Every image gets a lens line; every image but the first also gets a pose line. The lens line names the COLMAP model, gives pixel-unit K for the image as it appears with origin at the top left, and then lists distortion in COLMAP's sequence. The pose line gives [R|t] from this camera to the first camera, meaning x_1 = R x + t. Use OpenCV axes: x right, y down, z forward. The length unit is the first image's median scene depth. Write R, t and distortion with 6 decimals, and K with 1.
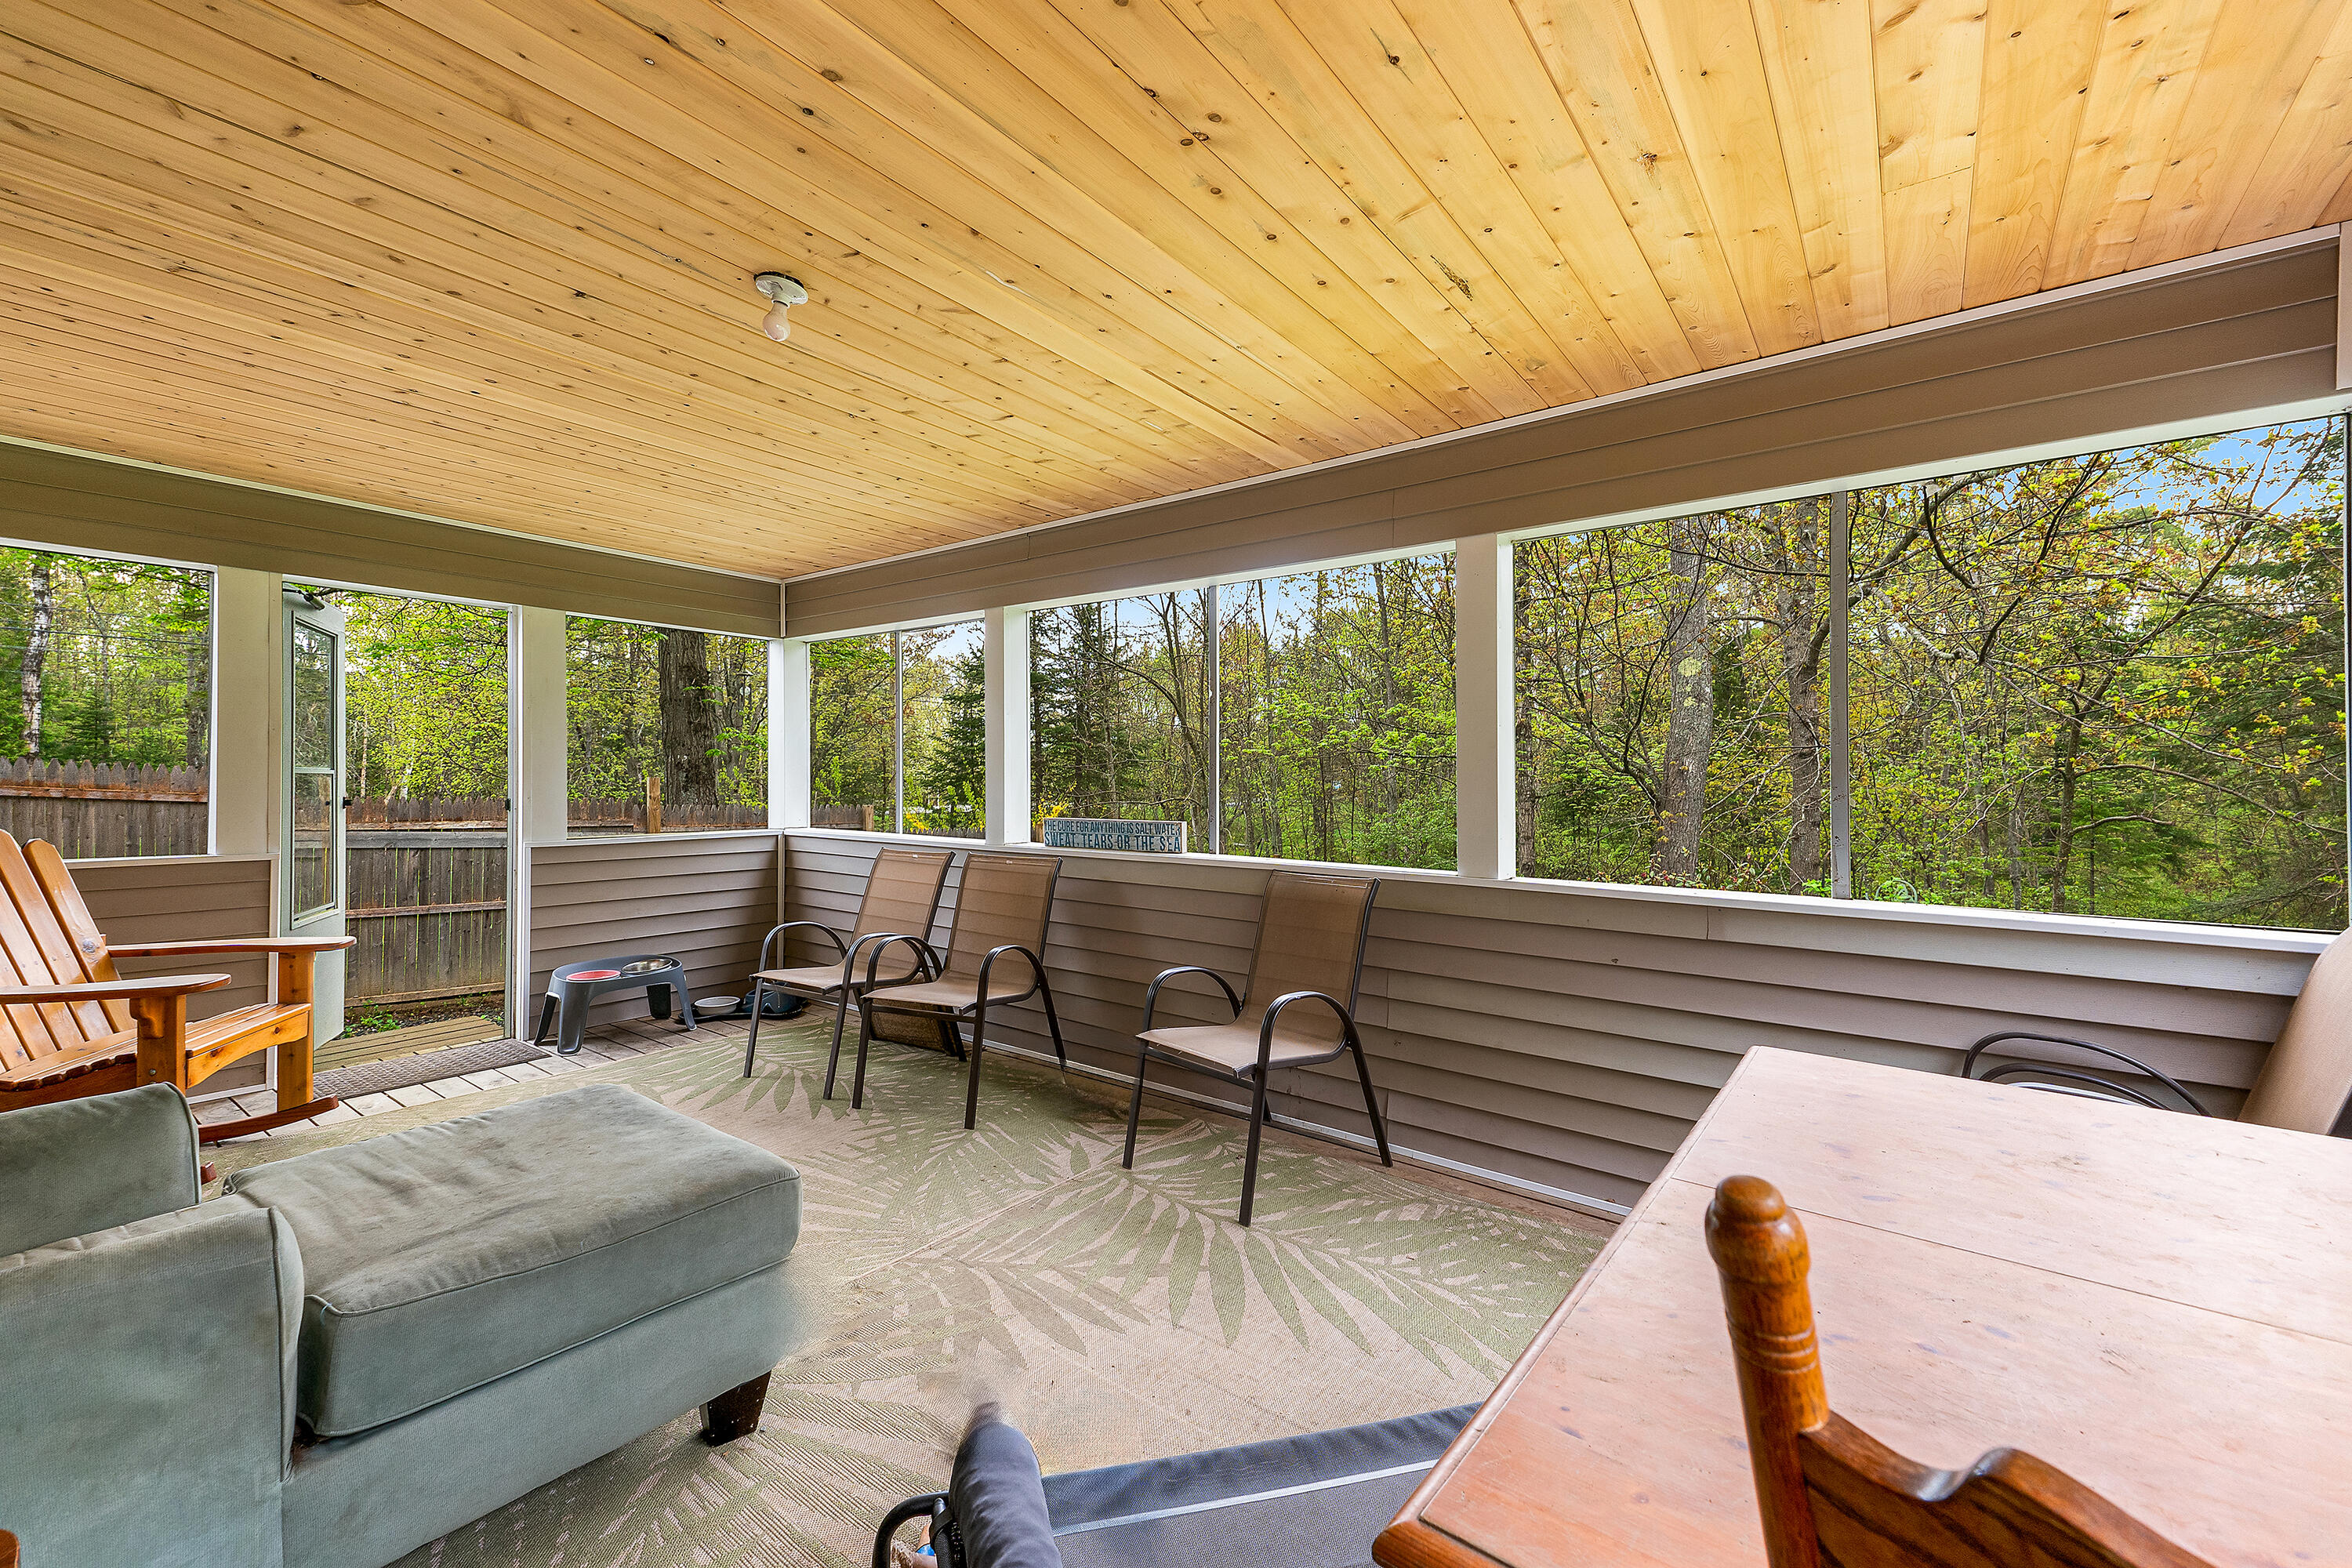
lens RADIAL K [[966.3, 0, 1169.9], [0, 966.3, 781.8], [0, 0, 1]] dist [0.033146, -0.002491]
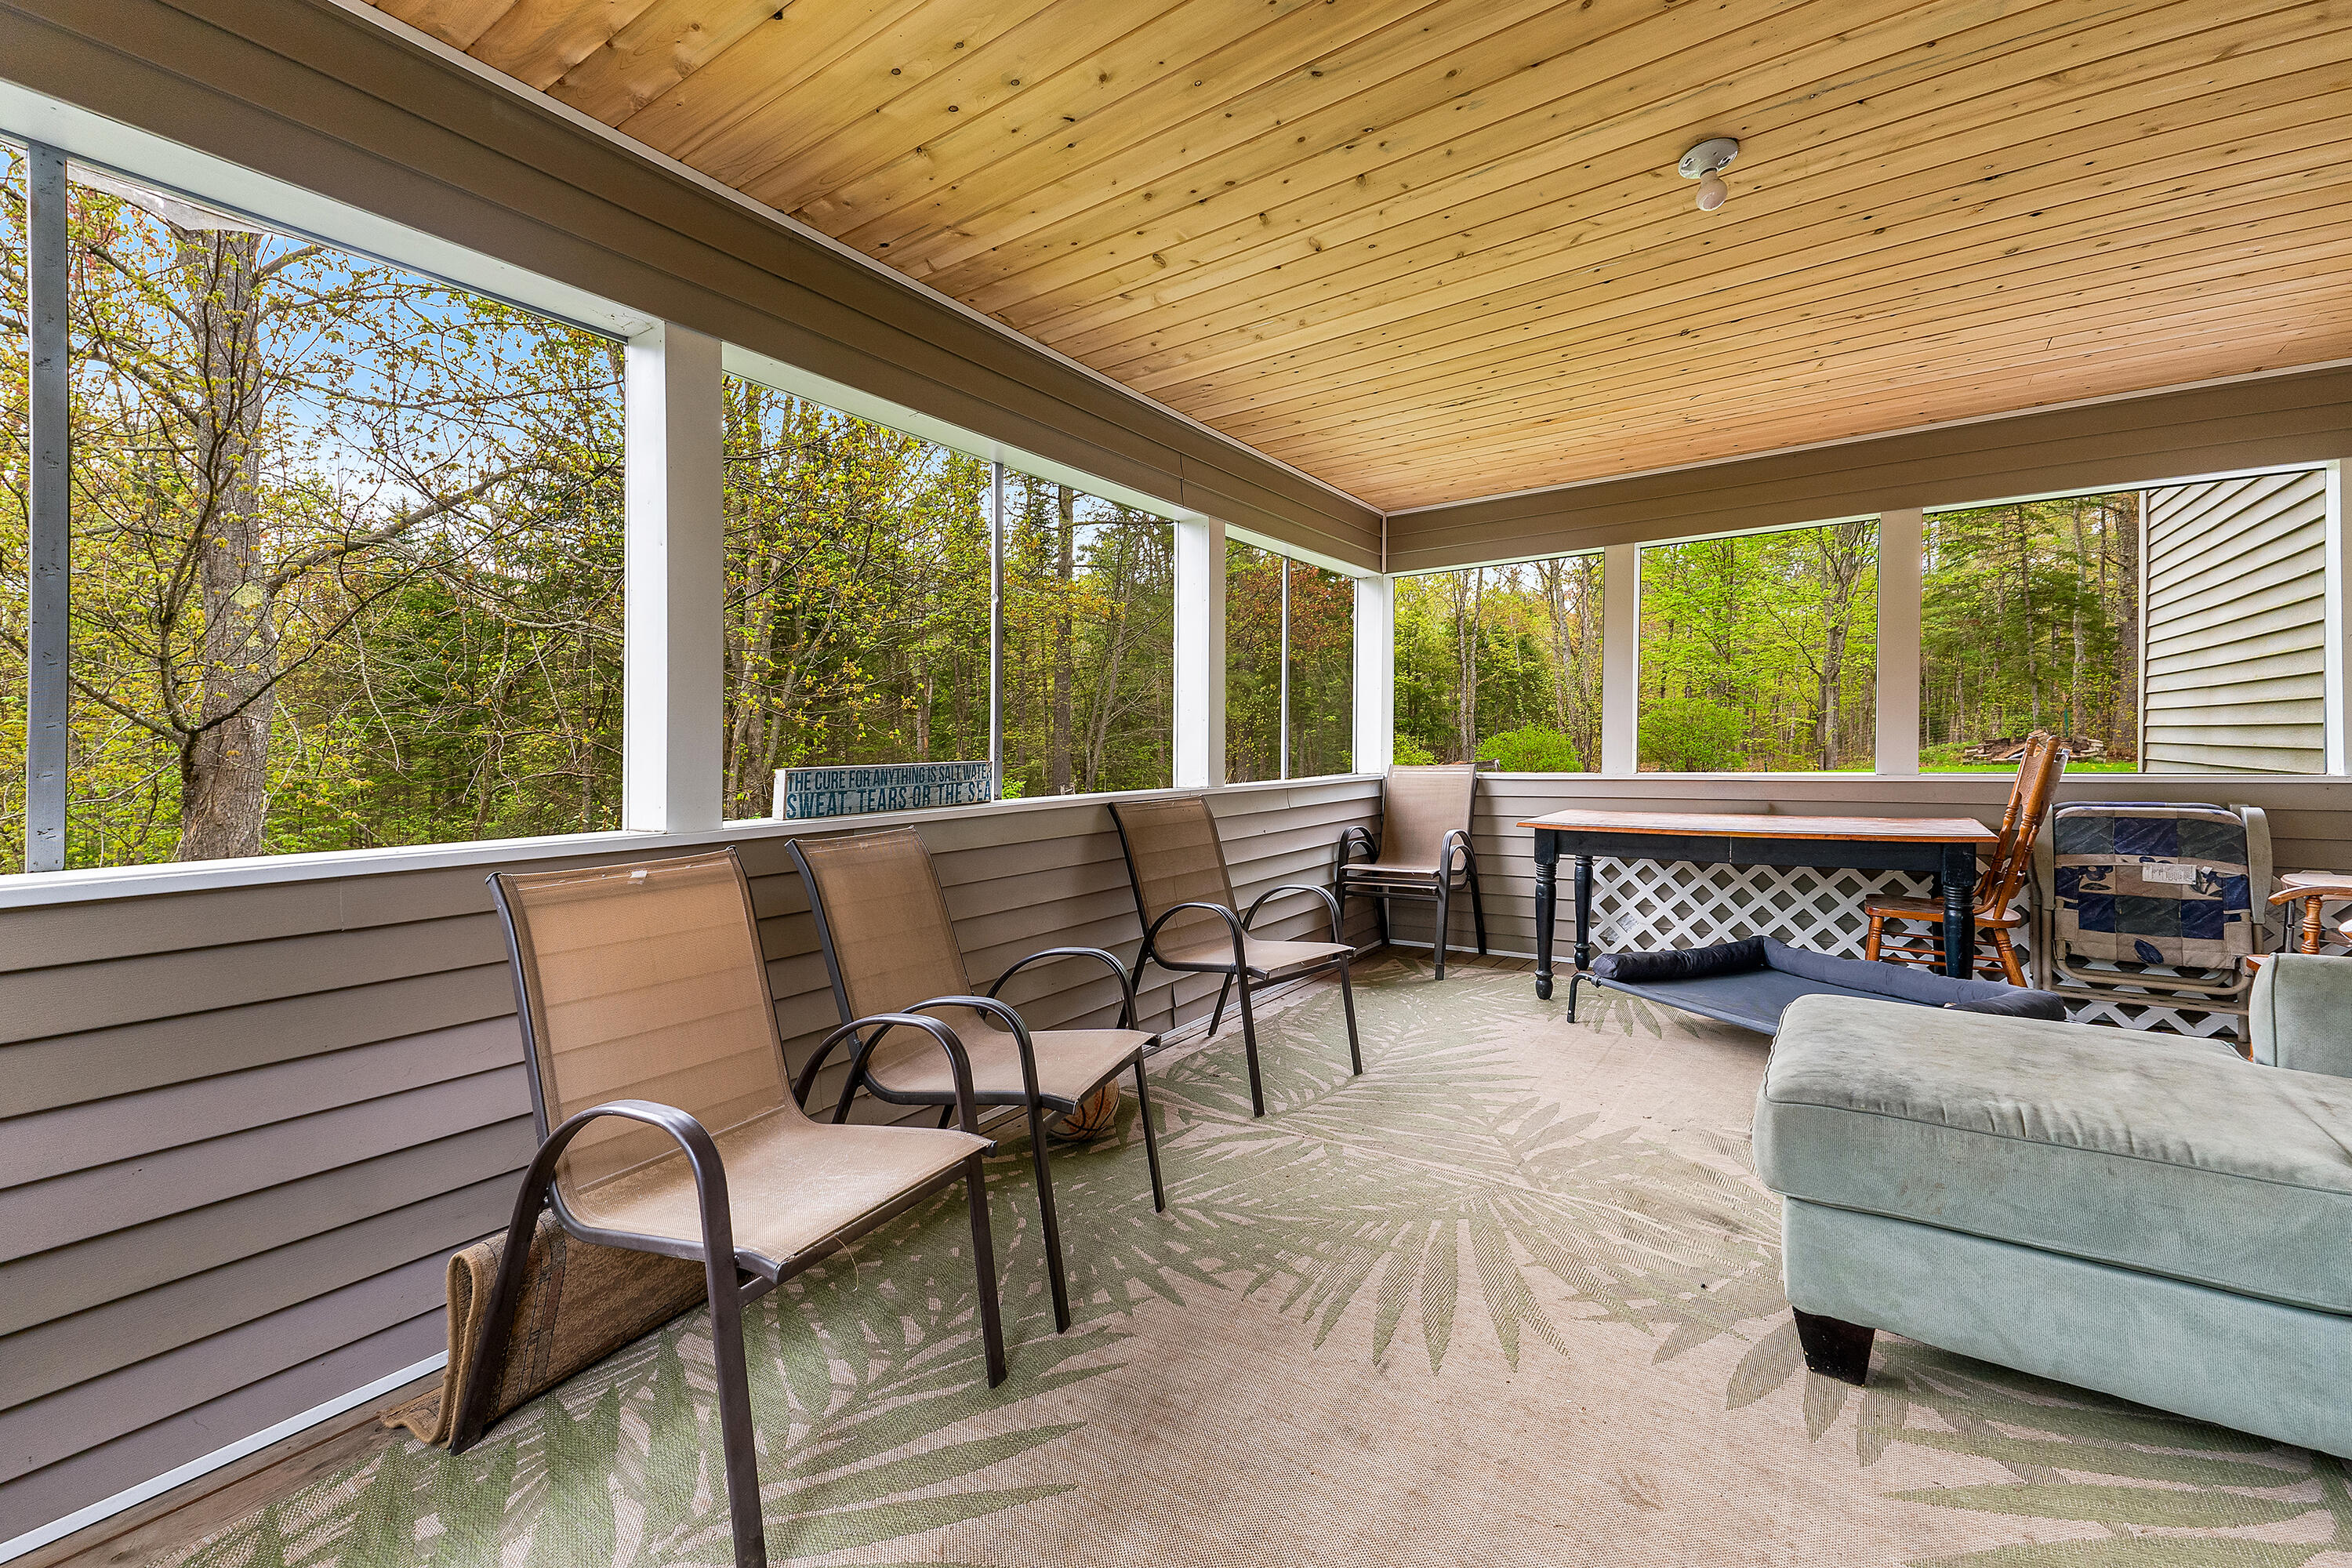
lens RADIAL K [[966.3, 0, 1169.4], [0, 966.3, 778.7], [0, 0, 1]] dist [0.033146, -0.002491]
pose [[-0.047826, -0.048922, 0.997657, -0.926662], [0.004185, 0.998781, 0.049178, 0.022308], [-0.998847, 0.006527, -0.047563, 1.084685]]
